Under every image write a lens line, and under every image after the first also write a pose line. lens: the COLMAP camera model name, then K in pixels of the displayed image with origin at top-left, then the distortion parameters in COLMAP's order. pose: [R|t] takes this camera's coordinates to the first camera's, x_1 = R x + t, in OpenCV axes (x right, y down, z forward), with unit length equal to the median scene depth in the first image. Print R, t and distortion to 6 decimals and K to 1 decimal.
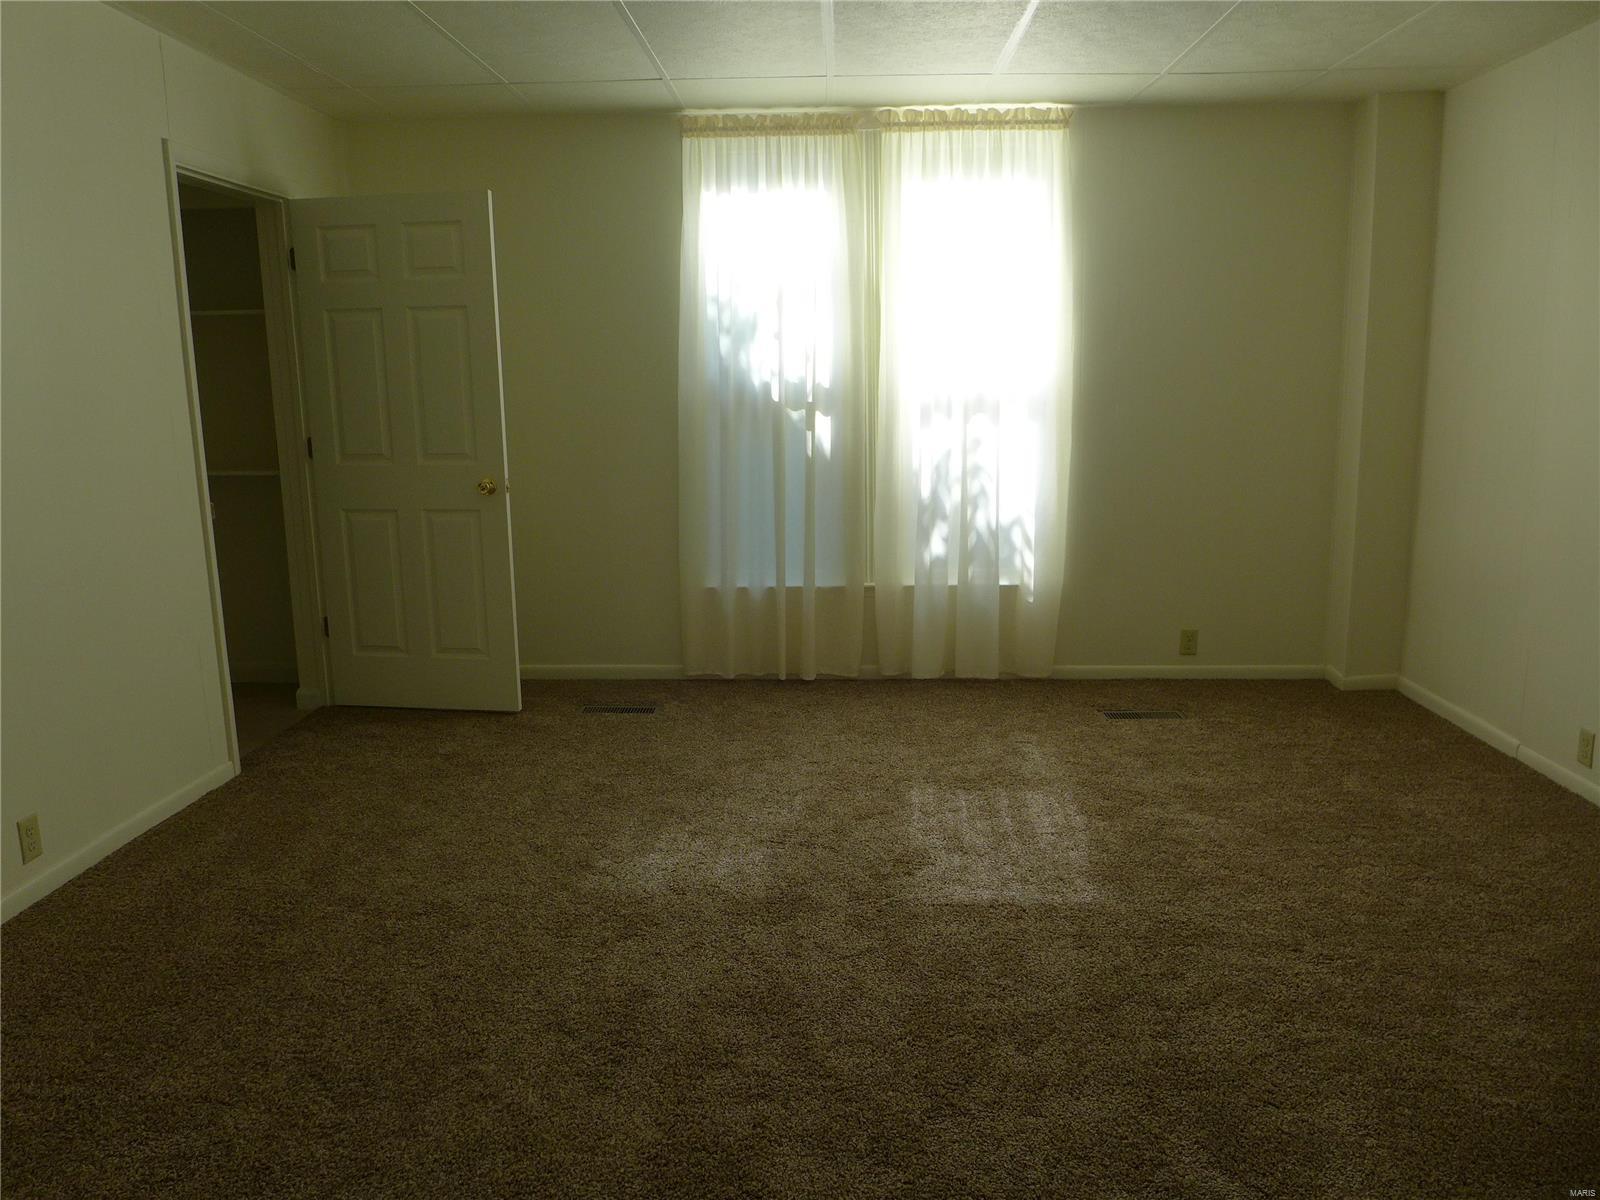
lens RADIAL K [[1186.6, 0, 800.0], [0, 1186.6, 600.0], [0, 0, 1]] dist [-0.060303, 0.035021]
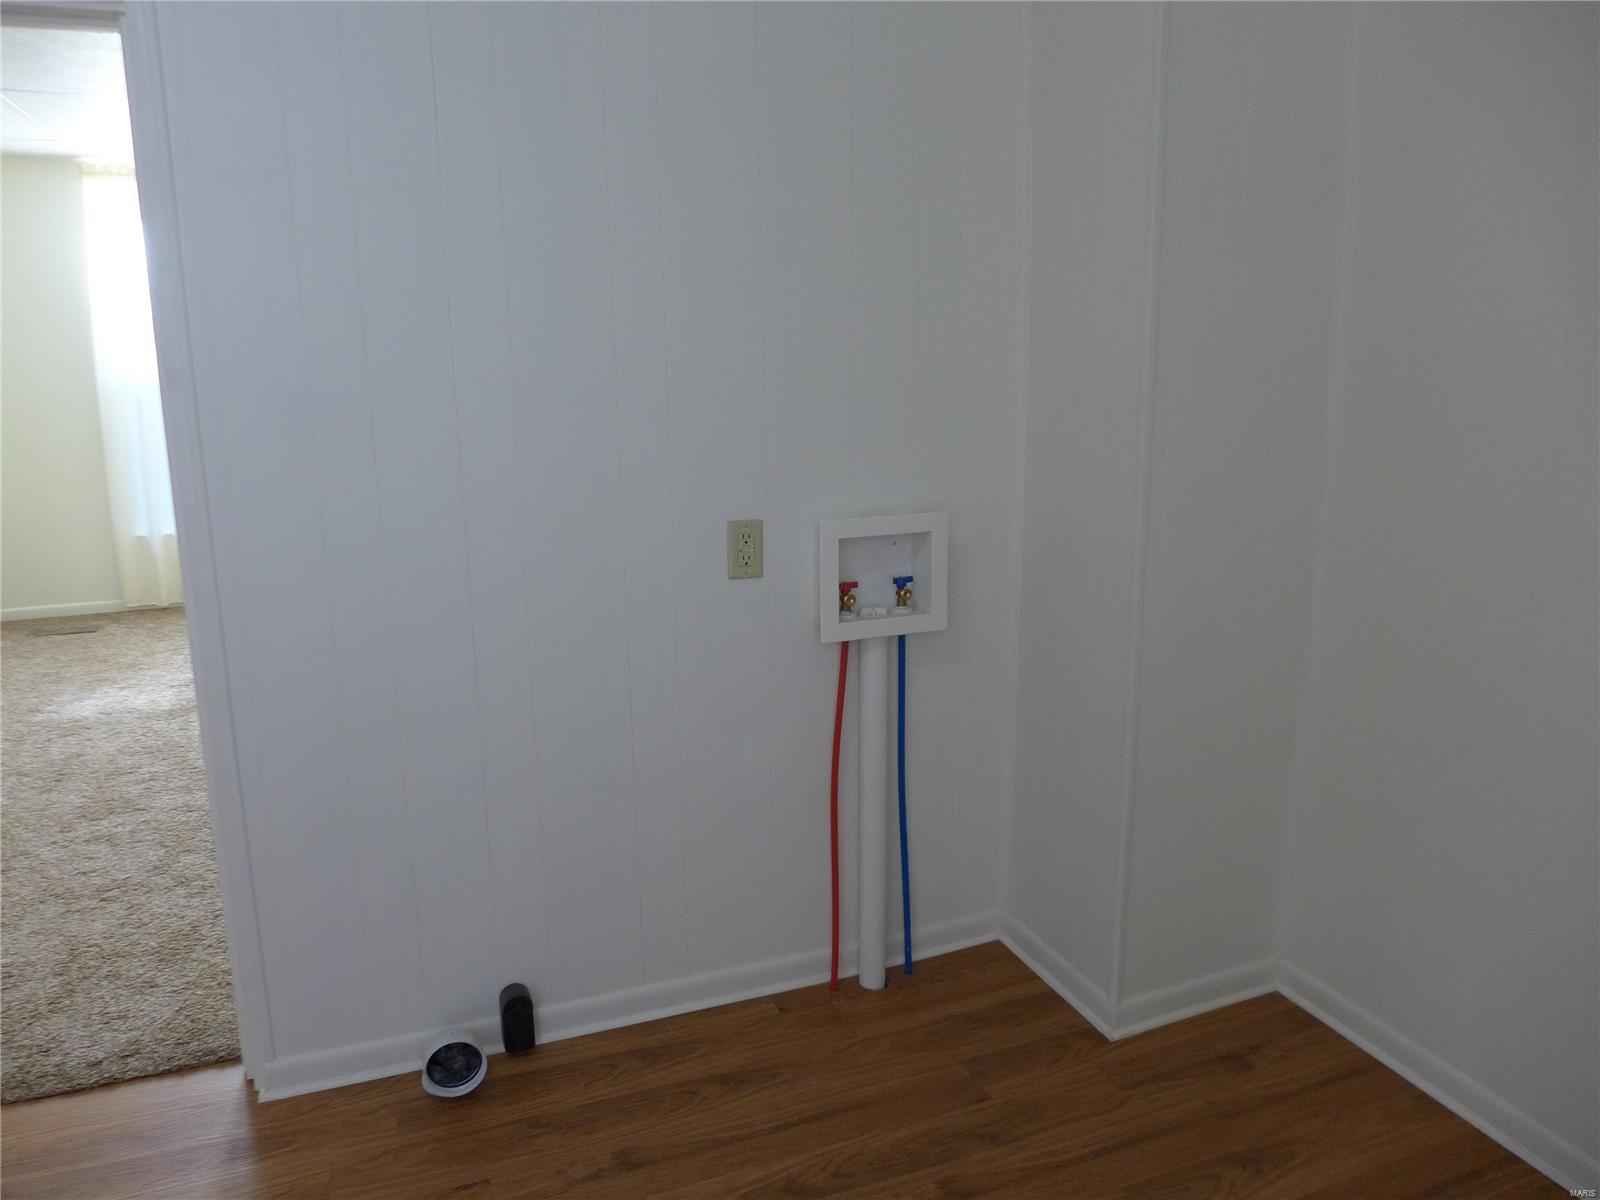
lens RADIAL K [[1186.6, 0, 800.0], [0, 1186.6, 600.0], [0, 0, 1]] dist [-0.060303, 0.035021]
pose [[0.920879, -0.079146, 0.381730, 0.144412], [0.074268, 0.996859, 0.027520, 0.120055], [-0.382709, 0.003008, 0.923864, -0.659091]]
